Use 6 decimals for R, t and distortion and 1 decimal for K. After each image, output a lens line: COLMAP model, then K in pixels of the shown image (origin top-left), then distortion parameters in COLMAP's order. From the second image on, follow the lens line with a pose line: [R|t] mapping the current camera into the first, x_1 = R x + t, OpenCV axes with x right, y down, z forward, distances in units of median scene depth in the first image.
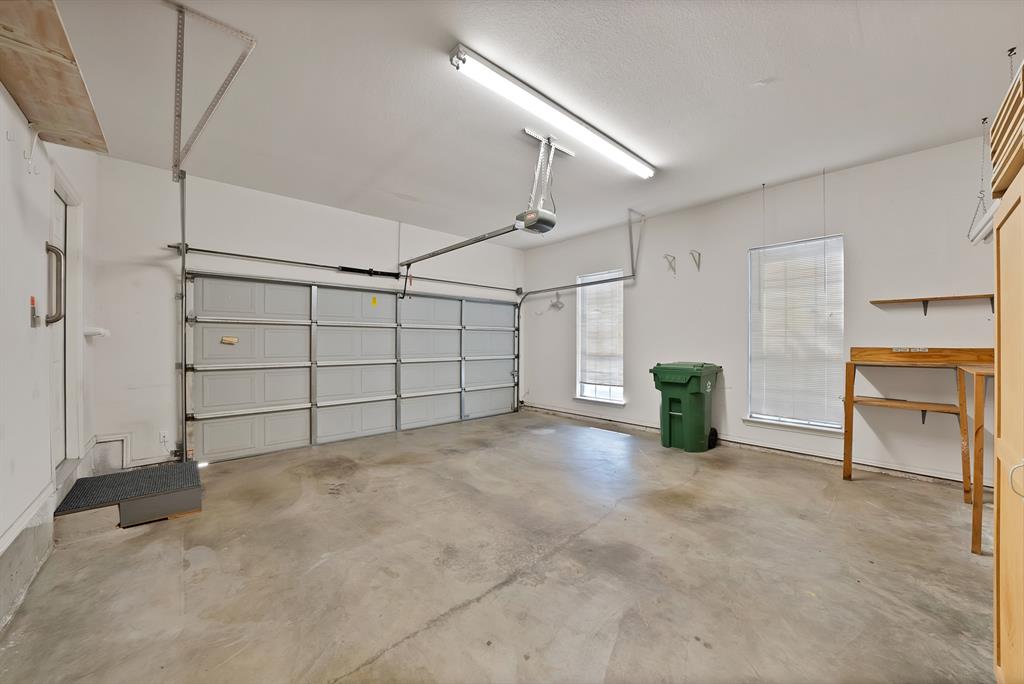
lens RADIAL K [[367.4, 0, 510.1], [0, 367.4, 343.4], [0, 0, 1]] dist [-0.019856, 0.000314]
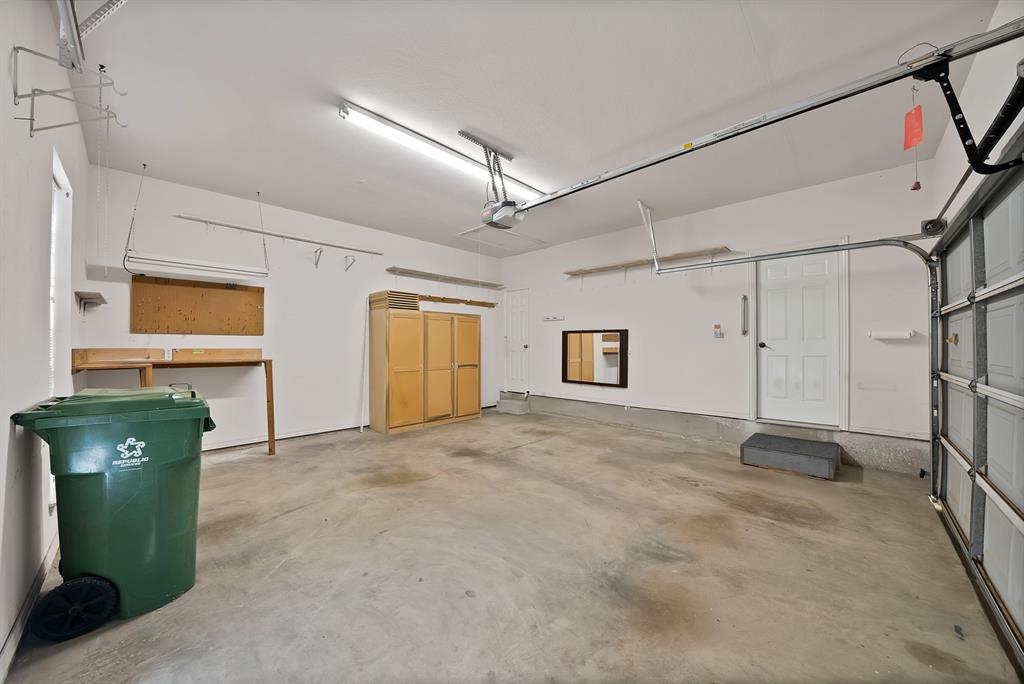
lens RADIAL K [[367.4, 0, 510.1], [0, 367.4, 343.4], [0, 0, 1]] dist [-0.019856, 0.000314]
pose [[-0.997785, 0.001262, -0.066508, 0.118384], [0.001773, 0.999969, -0.007633, 0.006434], [0.066496, -0.007734, -0.997757, 2.083937]]
